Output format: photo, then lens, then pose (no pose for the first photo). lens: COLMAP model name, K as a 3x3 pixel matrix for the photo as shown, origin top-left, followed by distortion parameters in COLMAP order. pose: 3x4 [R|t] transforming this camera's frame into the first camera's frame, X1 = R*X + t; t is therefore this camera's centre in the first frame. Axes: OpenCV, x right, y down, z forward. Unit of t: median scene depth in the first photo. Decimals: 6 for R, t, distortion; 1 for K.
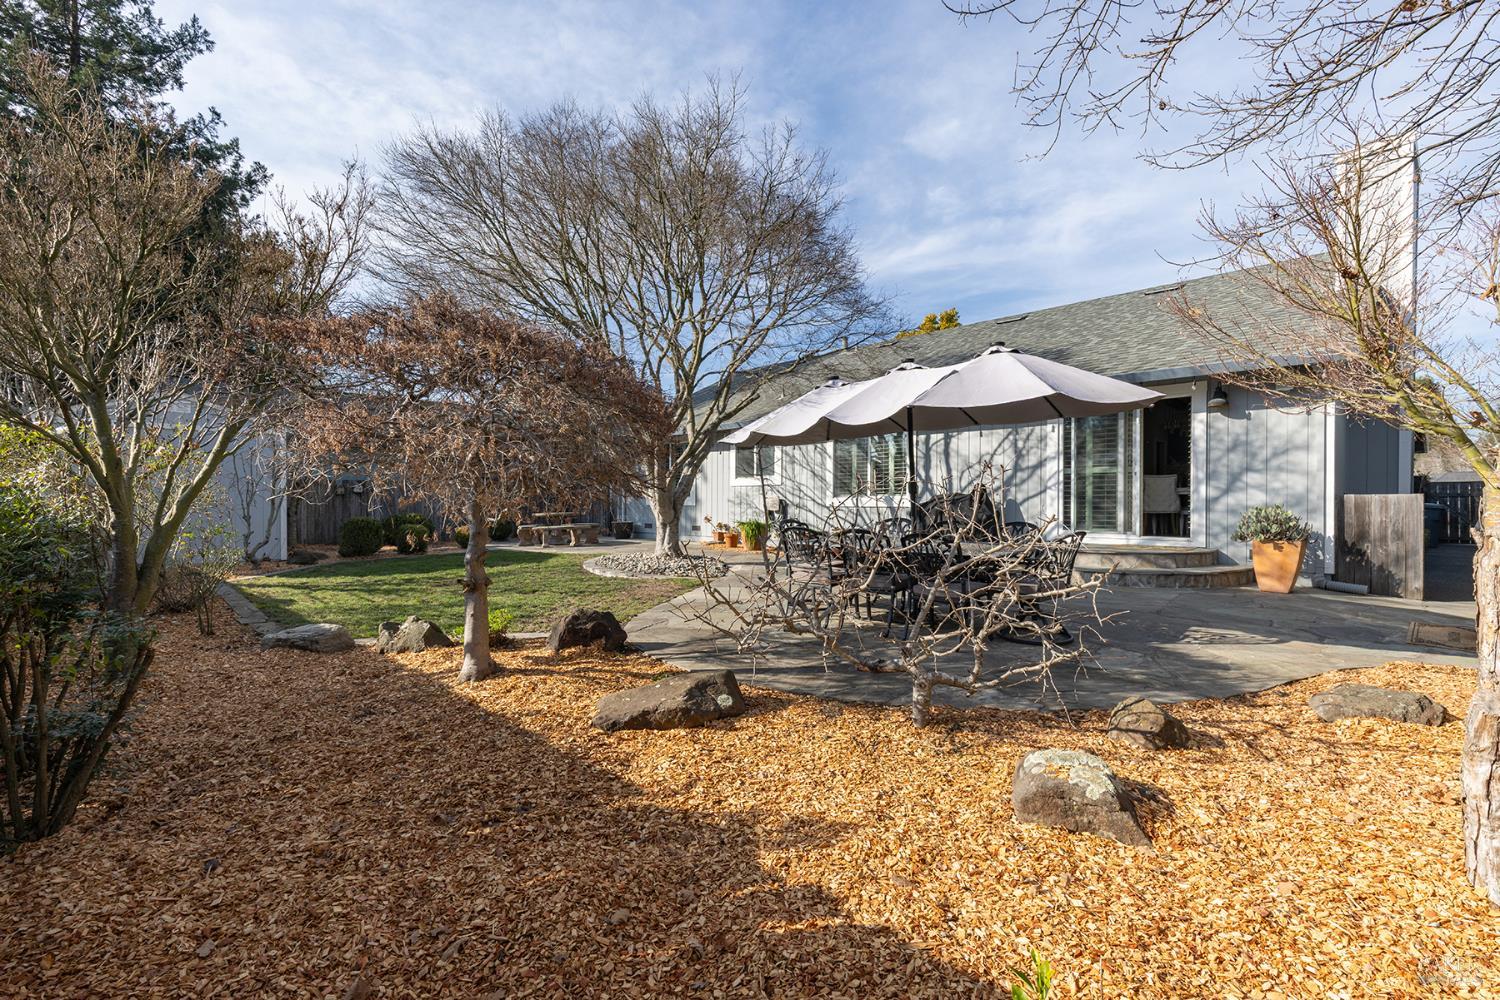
lens RADIAL K [[689.0, 0, 750.7], [0, 689.0, 506.6], [0, 0, 1]] dist [0.005416, -0.000106]
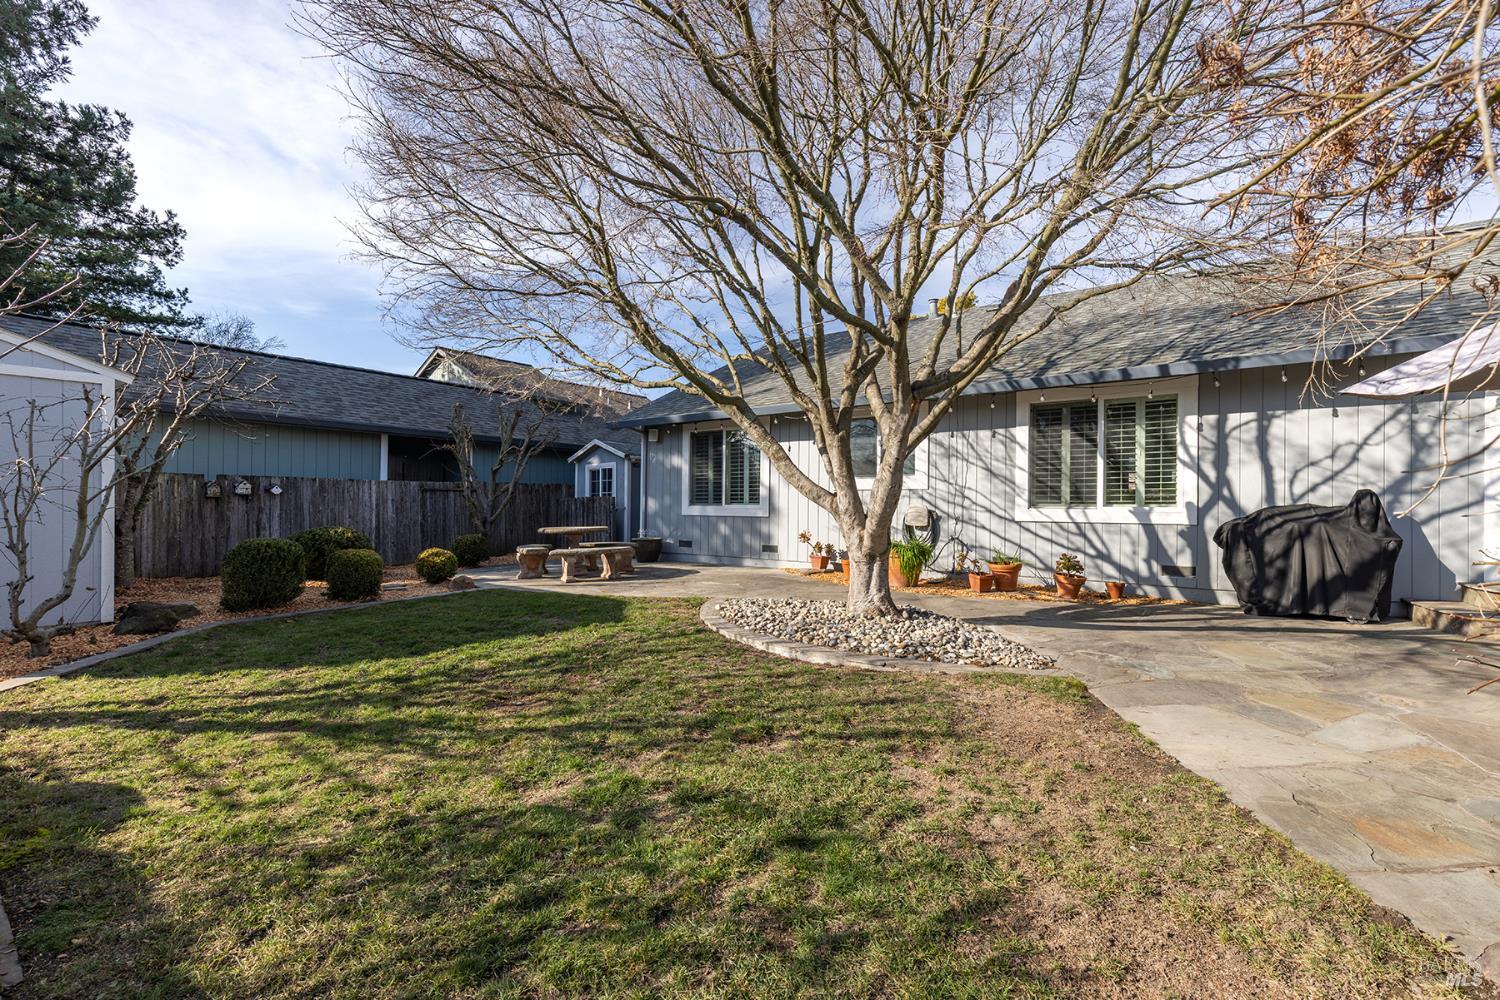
lens RADIAL K [[689.0, 0, 759.3], [0, 689.0, 505.9], [0, 0, 1]] dist [0.005416, -0.000106]
pose [[0.987909, 0.006038, 0.154916, -0.290346], [-0.005027, 0.999963, -0.006917, -0.010890], [-0.154952, 0.006054, 0.987903, 0.436334]]
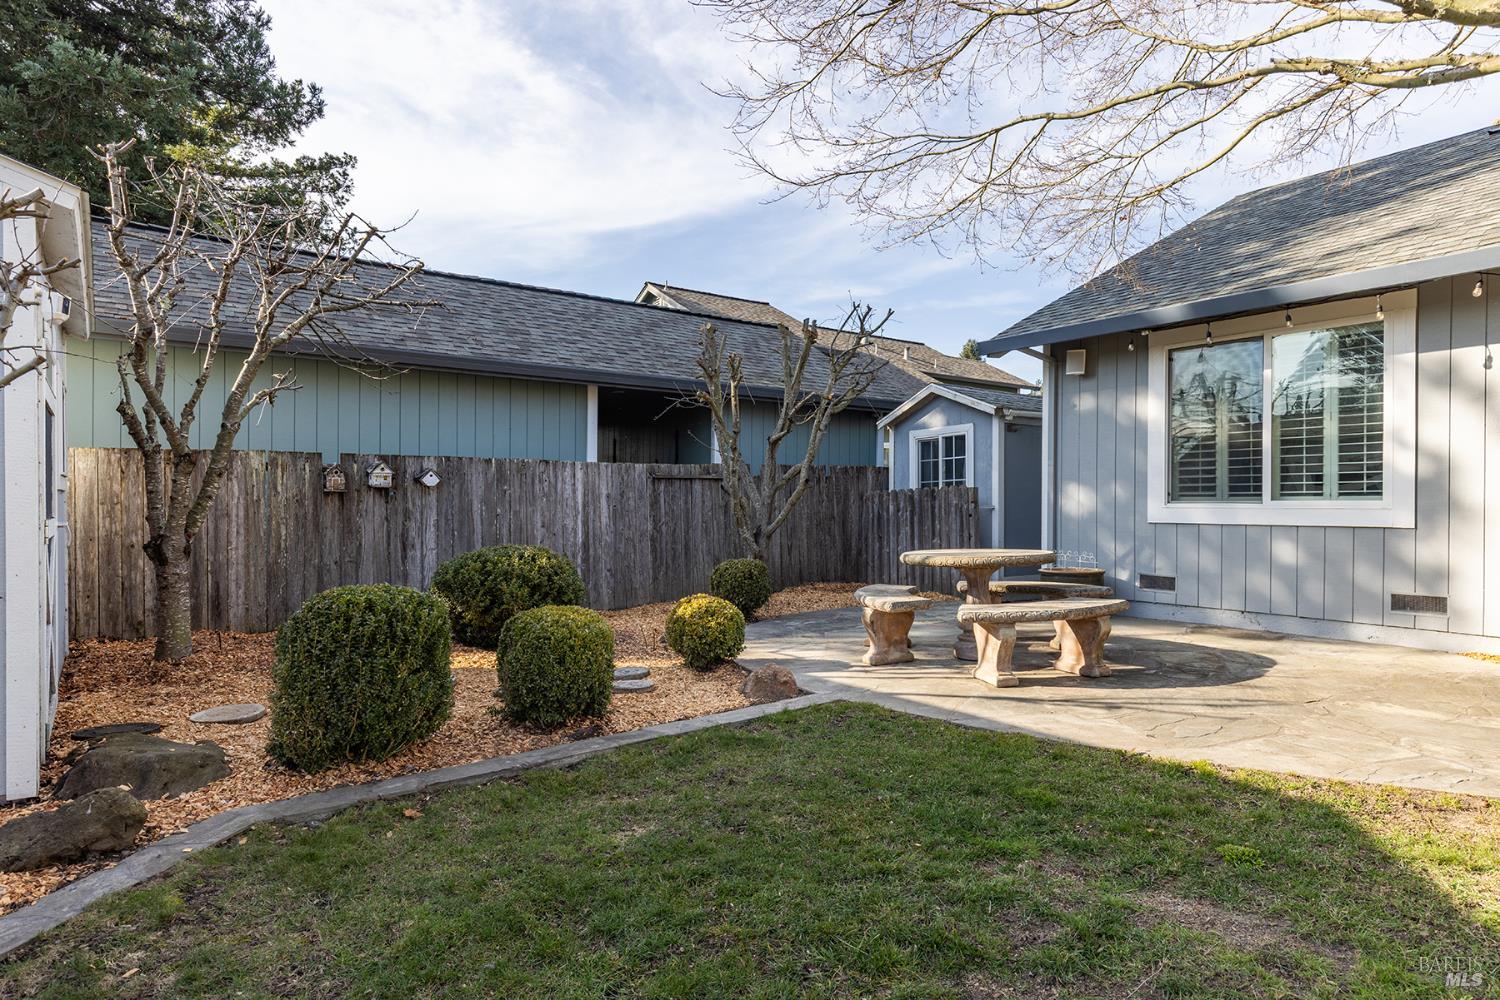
lens RADIAL K [[933.1, 0, 744.3], [0, 933.1, 503.3], [0, 0, 1]] dist [0.000300, 0.000214]
pose [[0.986451, -0.000338, -0.164057, -0.439563], [-0.000839, 0.999974, -0.007107, -0.012211], [0.164055, 0.007149, 0.986425, 0.804106]]
